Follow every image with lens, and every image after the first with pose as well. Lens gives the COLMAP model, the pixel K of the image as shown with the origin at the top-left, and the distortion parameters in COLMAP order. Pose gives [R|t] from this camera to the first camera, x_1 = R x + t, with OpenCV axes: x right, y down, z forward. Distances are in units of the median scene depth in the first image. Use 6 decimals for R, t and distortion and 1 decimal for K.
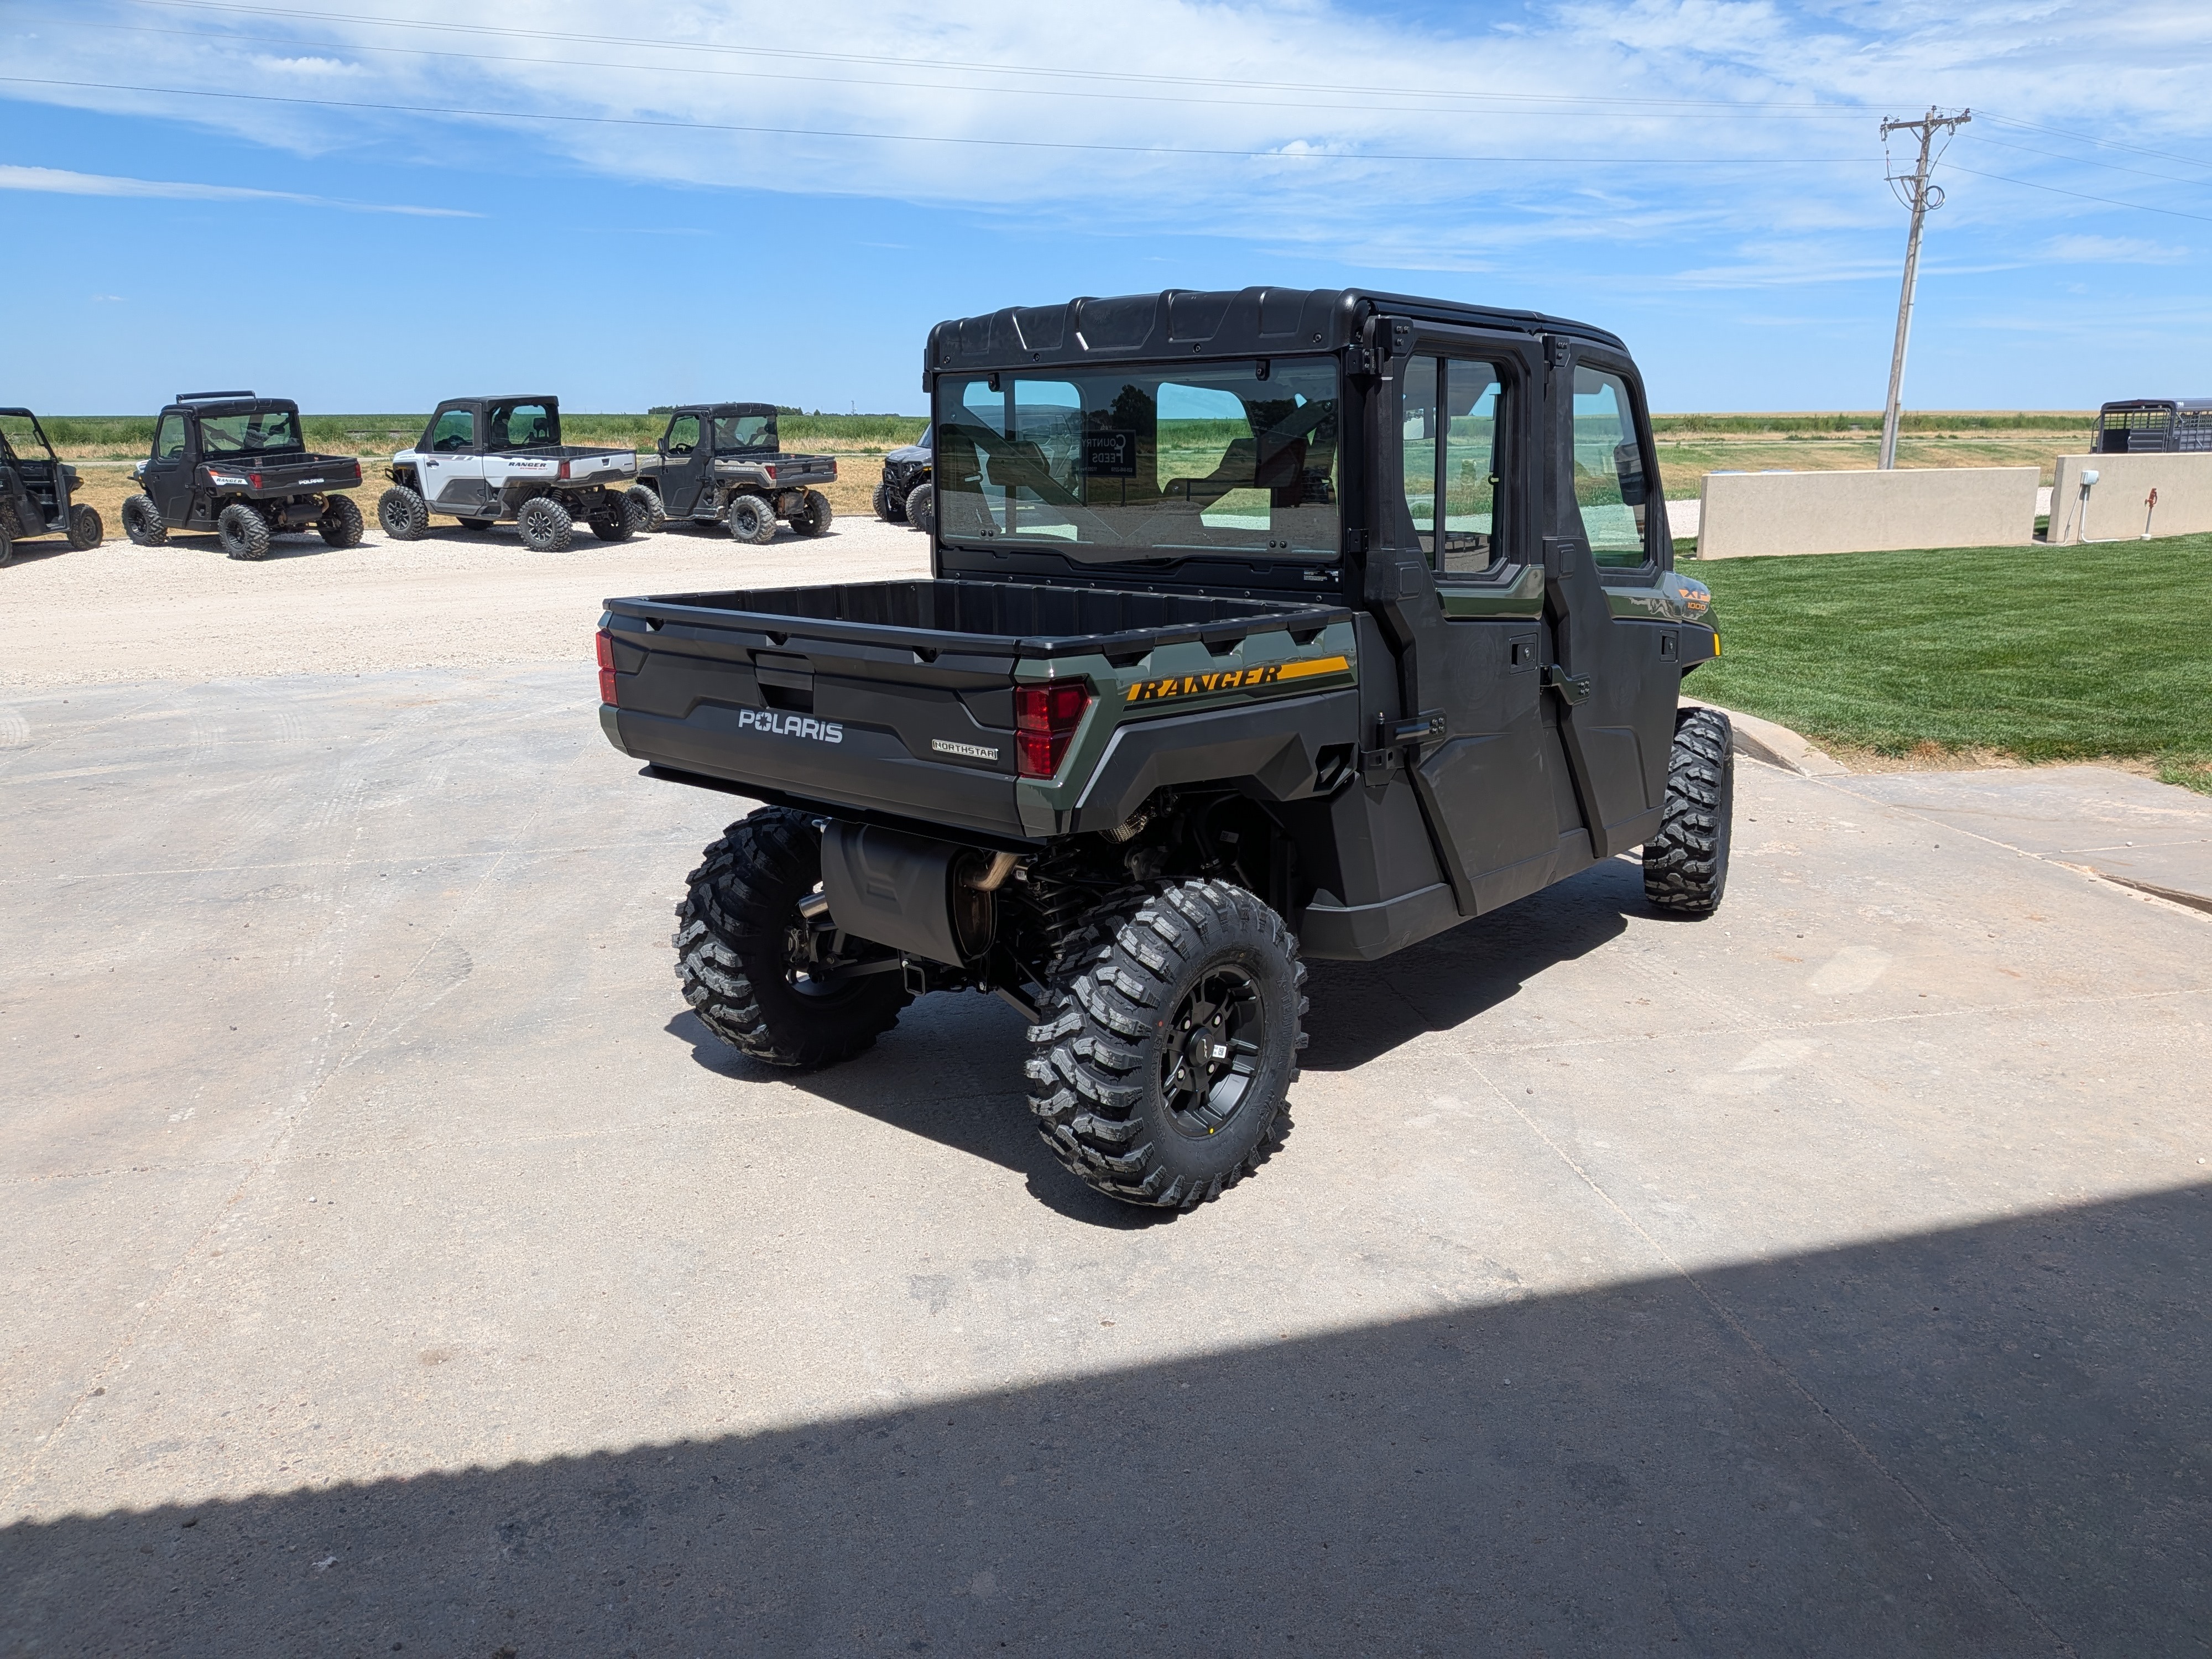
lens RADIAL K [[1589.5, 0, 1125.9], [0, 1589.5, 828.7], [0, 0, 1]] dist [0.003015, -0.009265]
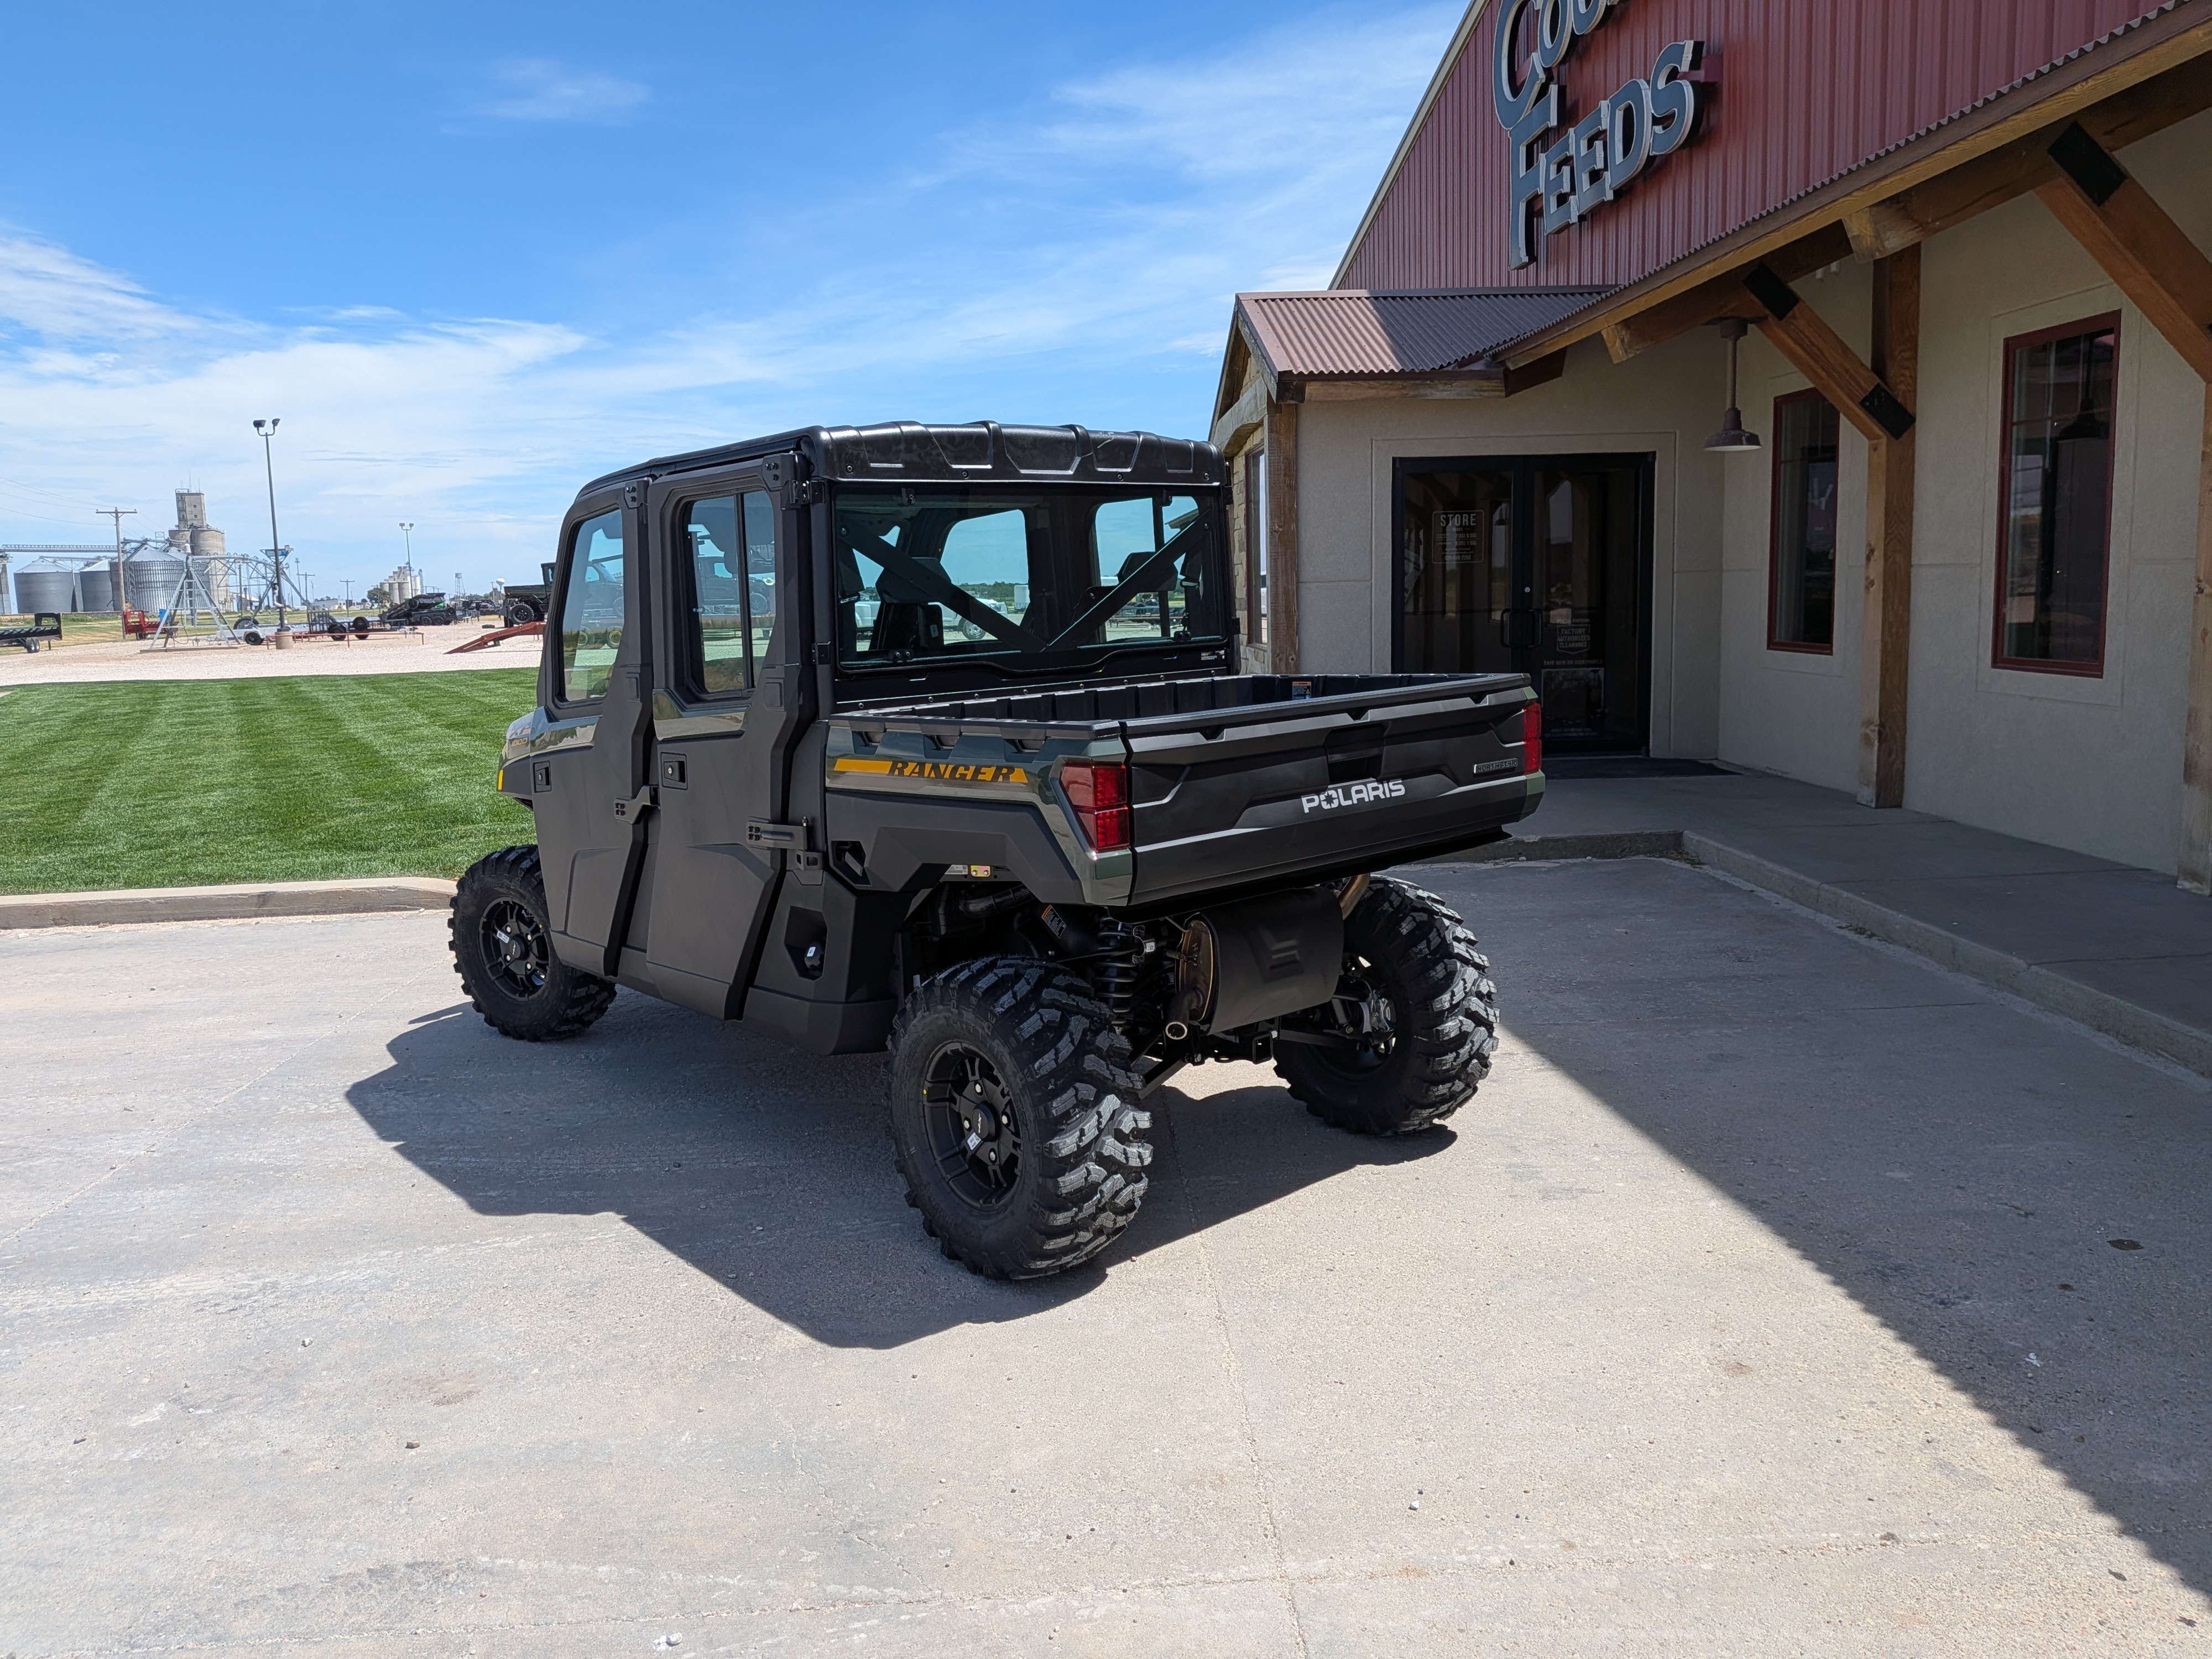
lens RADIAL K [[1606.8, 0, 1114.3], [0, 1606.8, 816.9], [0, 0, 1]] dist [0.023955, -0.048457]
pose [[0.152691, -0.138175, 0.978567, -1.285503], [0.268673, 0.958688, 0.093445, -0.193755], [-0.951052, 0.248647, 0.183507, 0.957449]]
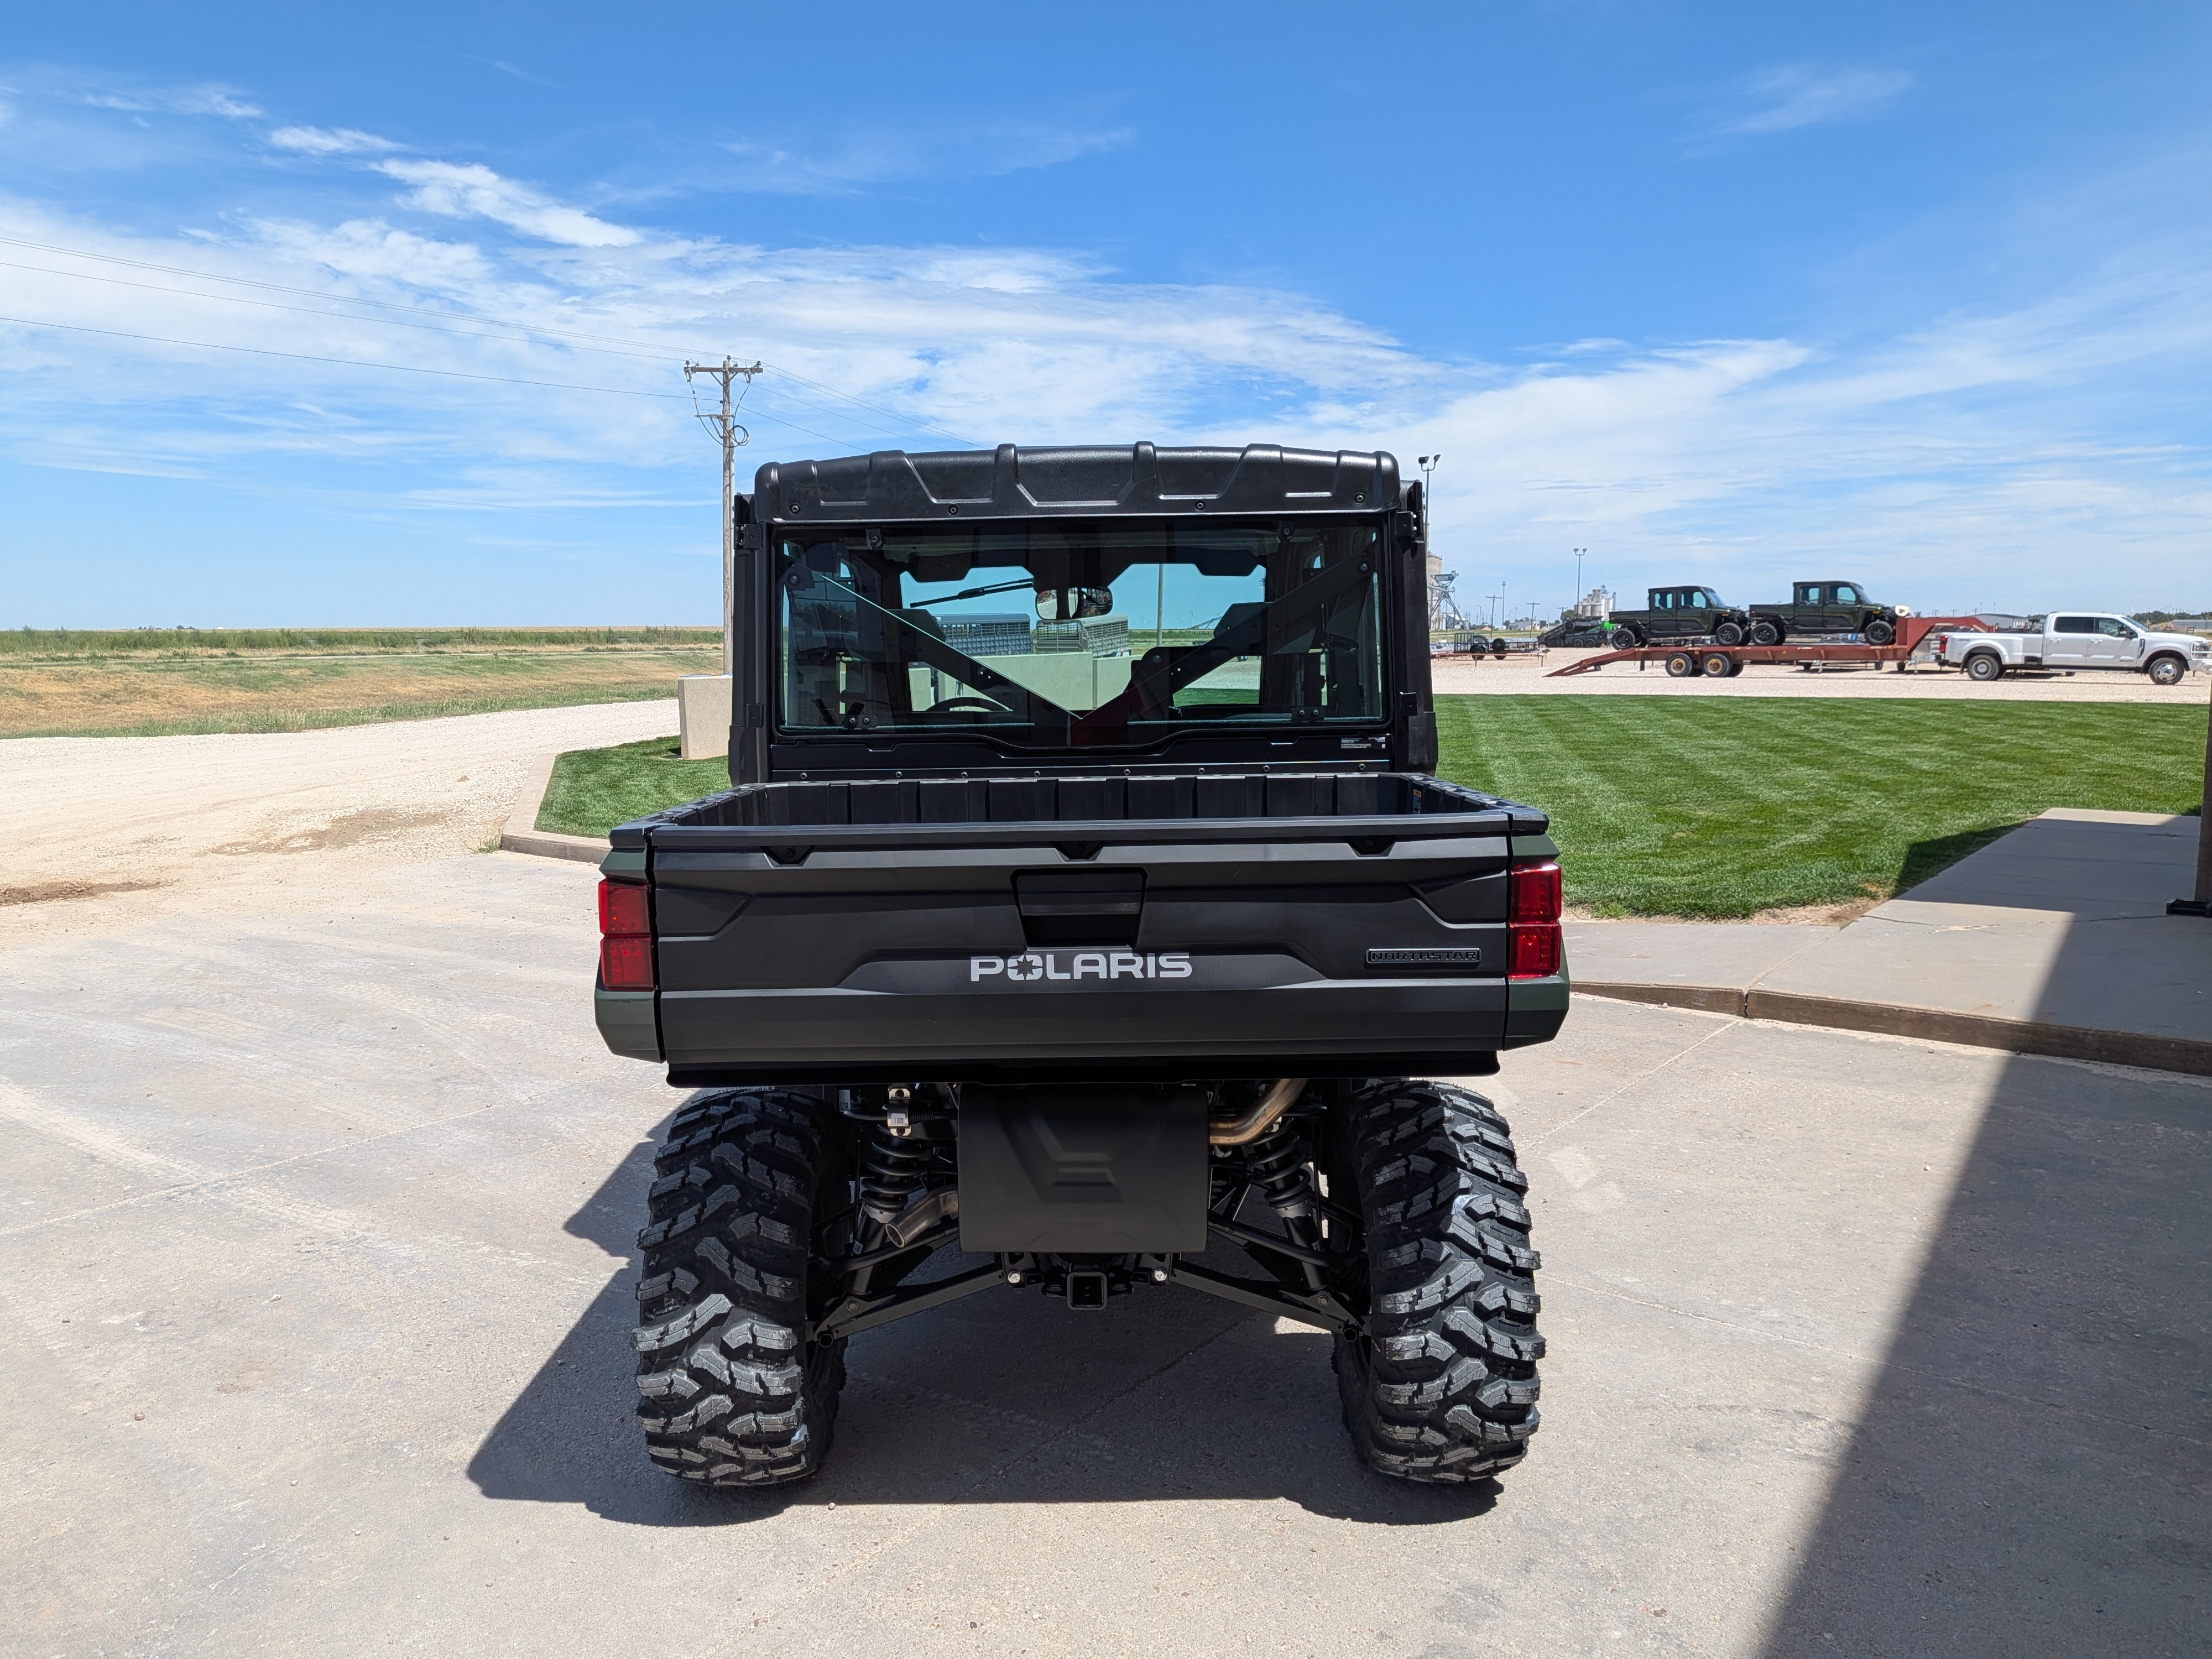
lens RADIAL K [[1606.8, 0, 1114.3], [0, 1606.8, 816.9], [0, 0, 1]] dist [0.023955, -0.048457]
pose [[0.770322, -0.073559, 0.633398, -0.661072], [0.159868, 0.983878, -0.080165, -0.070728], [-0.617289, 0.163013, 0.769663, 0.410248]]
